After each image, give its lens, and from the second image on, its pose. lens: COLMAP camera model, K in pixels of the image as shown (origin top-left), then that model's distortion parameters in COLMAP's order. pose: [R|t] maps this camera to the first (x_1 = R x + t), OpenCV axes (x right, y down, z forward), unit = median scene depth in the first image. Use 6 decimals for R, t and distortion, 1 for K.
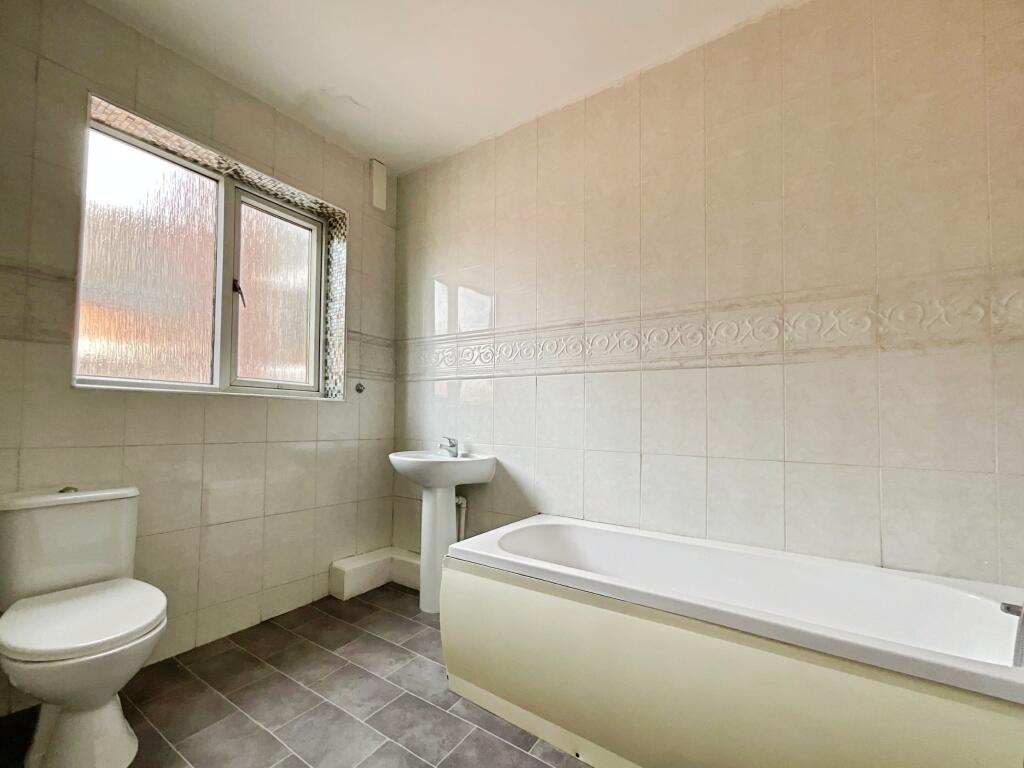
lens RADIAL K [[374.7, 0, 511.6], [0, 374.7, 390.9], [0, 0, 1]] dist [-0.001875, -0.000204]
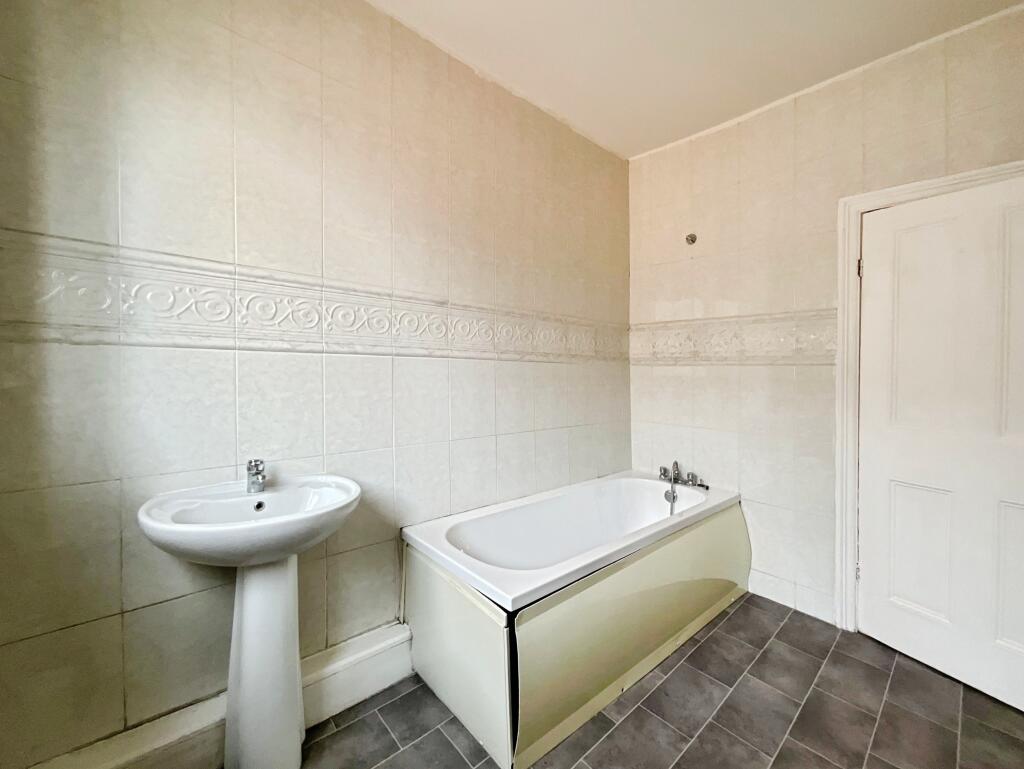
lens RADIAL K [[413.4, 0, 514.7], [0, 413.4, 387.1], [0, 0, 1]] dist [0.002469, 0.000000]
pose [[0.312782, -0.001767, 0.949823, -0.699880], [-0.023982, 0.999665, 0.009758, 0.009871], [-0.949522, -0.025831, 0.312634, 0.510447]]
